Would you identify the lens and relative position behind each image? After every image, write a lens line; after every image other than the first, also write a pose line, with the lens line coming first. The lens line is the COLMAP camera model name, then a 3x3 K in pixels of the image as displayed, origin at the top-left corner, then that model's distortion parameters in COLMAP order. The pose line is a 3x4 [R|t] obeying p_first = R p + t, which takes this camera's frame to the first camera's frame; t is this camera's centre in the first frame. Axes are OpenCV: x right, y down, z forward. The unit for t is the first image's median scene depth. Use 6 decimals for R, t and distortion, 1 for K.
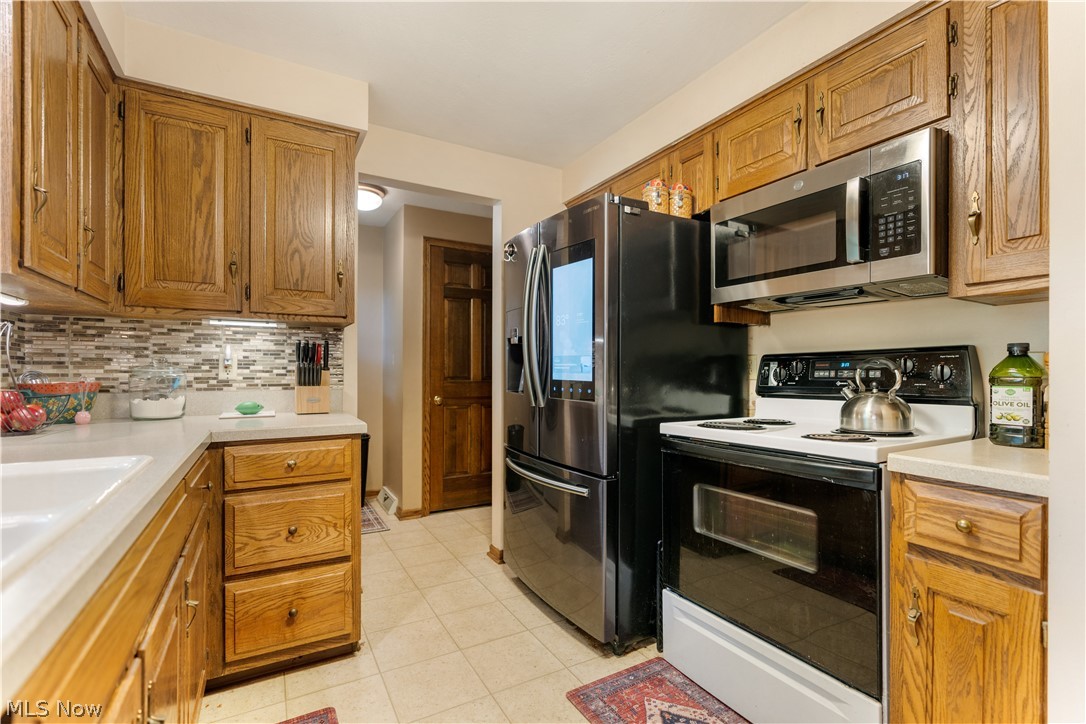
lens RADIAL K [[491.3, 0, 536.6], [0, 491.3, 367.1], [0, 0, 1]] dist [0.002268, 0.000552]
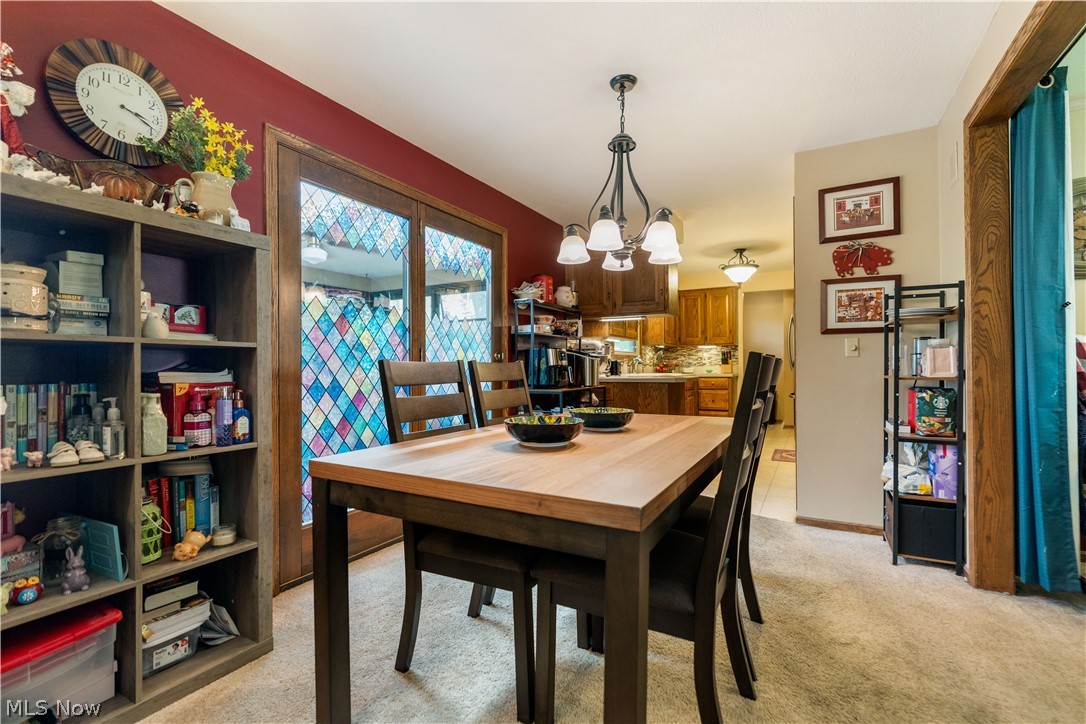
lens RADIAL K [[491.3, 0, 536.6], [0, 491.3, 367.1], [0, 0, 1]] dist [0.002268, 0.000552]
pose [[0.518668, -0.006266, -0.854953, 1.970109], [0.011762, 0.999931, -0.000193, 0.048509], [0.854895, -0.009956, 0.518705, -2.073538]]
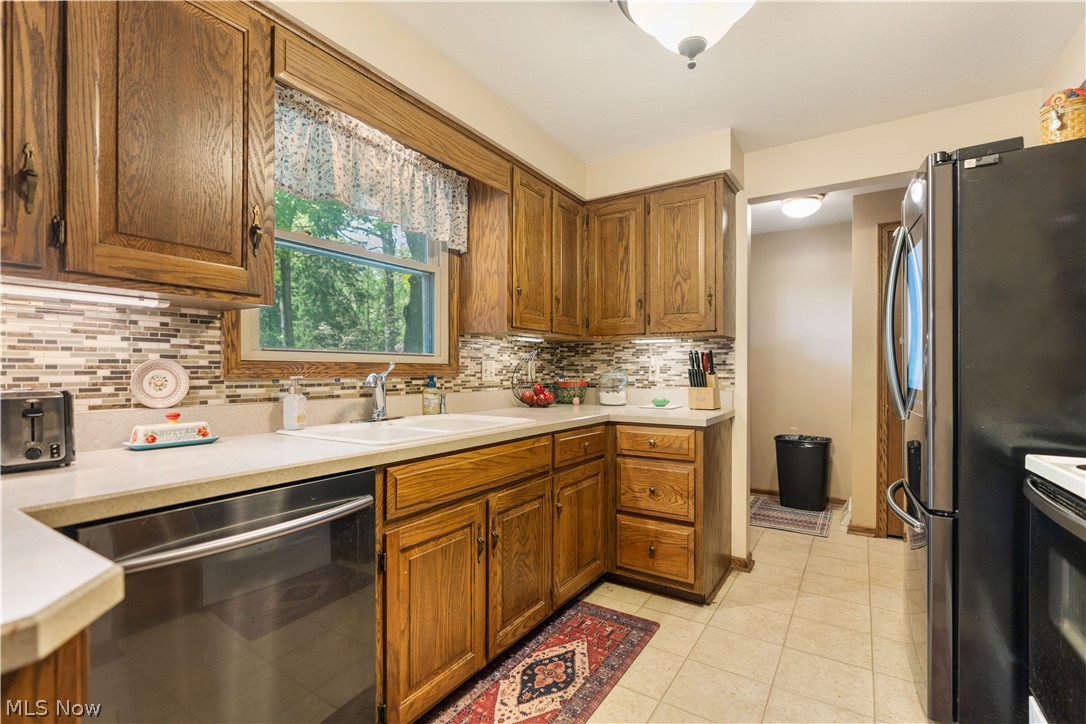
lens RADIAL K [[491.3, 0, 536.6], [0, 491.3, 367.1], [0, 0, 1]] dist [0.002268, 0.000552]
pose [[0.459969, -0.007302, -0.887905, 0.540819], [0.004908, 0.999972, -0.005681, -0.008817], [0.887922, -0.001744, 0.459992, 0.065612]]
